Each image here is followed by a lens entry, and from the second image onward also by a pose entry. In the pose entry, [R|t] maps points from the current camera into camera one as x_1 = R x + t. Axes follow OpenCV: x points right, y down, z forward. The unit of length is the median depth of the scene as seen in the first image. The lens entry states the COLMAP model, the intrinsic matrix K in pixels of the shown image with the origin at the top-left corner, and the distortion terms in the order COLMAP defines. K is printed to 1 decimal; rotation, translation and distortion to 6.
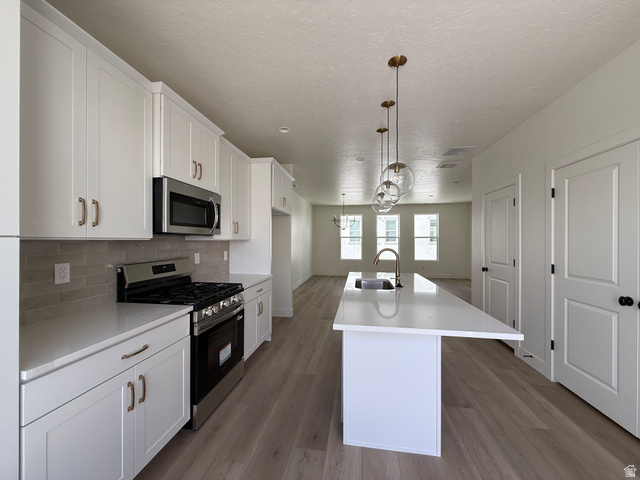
lens RADIAL K [[253.6, 0, 319.4], [0, 253.6, 240.8], [0, 0, 1]] dist [-0.001047, 0.000024]
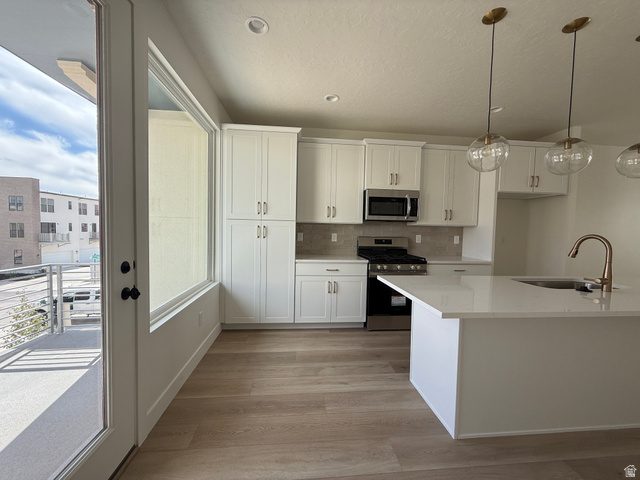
lens RADIAL K [[253.6, 0, 319.4], [0, 253.6, 240.8], [0, 0, 1]] dist [-0.001047, 0.000024]
pose [[0.245437, 0.047202, -0.968263, 0.835297], [-0.019556, 0.998852, 0.043736, 0.035895], [0.969215, 0.008201, 0.246079, 0.164295]]
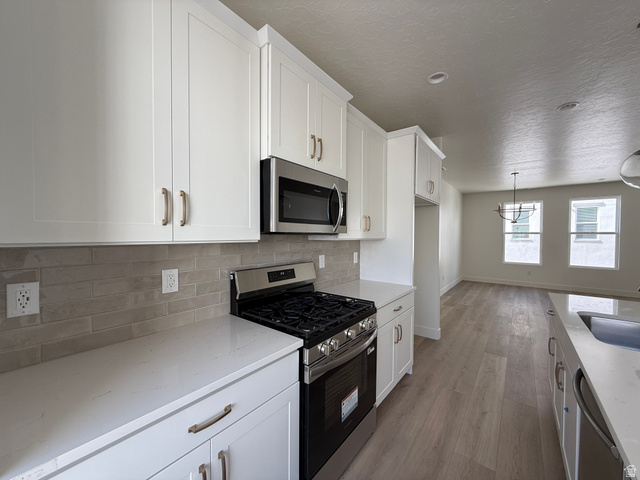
lens RADIAL K [[253.6, 0, 319.4], [0, 253.6, 240.8], [0, 0, 1]] dist [-0.001047, 0.000024]
pose [[0.870024, 0.012111, -0.492860, -0.093107], [-0.002999, 0.999810, 0.019274, -0.016822], [0.493000, -0.015291, 0.869895, 0.316866]]
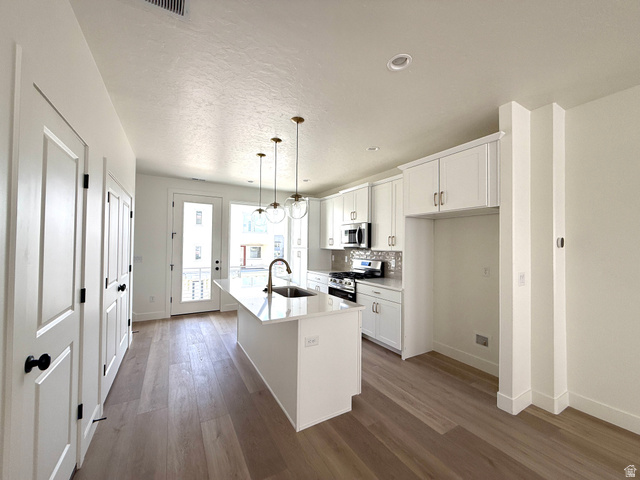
lens RADIAL K [[253.6, 0, 319.4], [0, 253.6, 240.8], [0, 0, 1]] dist [-0.001047, 0.000024]
pose [[-0.777634, -0.022733, -0.628306, 0.918479], [-0.012364, 0.999706, -0.020868, -0.028325], [0.628596, -0.008459, -0.777686, 2.197920]]
